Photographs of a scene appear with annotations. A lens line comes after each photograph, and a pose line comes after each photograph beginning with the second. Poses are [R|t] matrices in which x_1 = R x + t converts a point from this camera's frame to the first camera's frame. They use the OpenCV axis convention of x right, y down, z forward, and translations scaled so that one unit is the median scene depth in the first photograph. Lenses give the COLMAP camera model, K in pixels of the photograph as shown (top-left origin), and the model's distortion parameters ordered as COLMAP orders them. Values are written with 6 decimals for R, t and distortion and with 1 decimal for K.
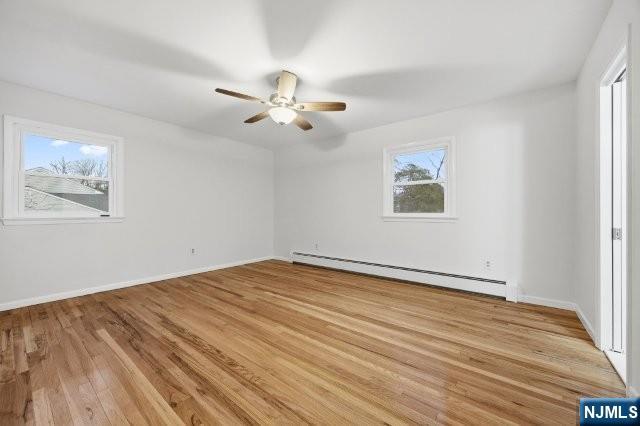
lens RADIAL K [[243.1, 0, 320.0], [0, 243.1, 213.0], [0, 0, 1]] dist [-0.000293, -0.000001]
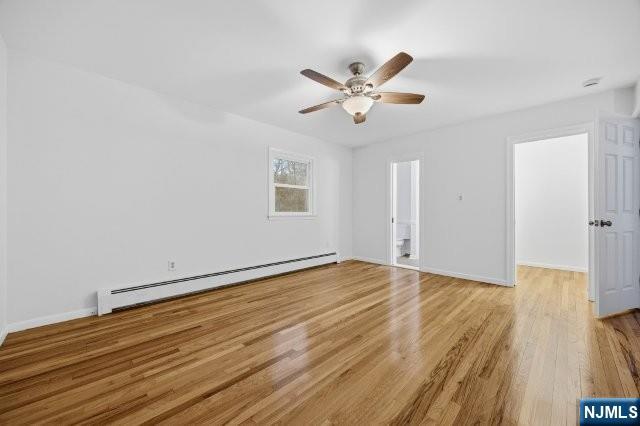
lens RADIAL K [[243.1, 0, 320.0], [0, 243.1, 213.0], [0, 0, 1]] dist [-0.000293, -0.000001]
pose [[0.135269, -0.000701, 0.990809, -0.844076], [-0.003648, 0.999993, 0.001205, 0.002135], [-0.990802, -0.003778, 0.135266, 0.798337]]
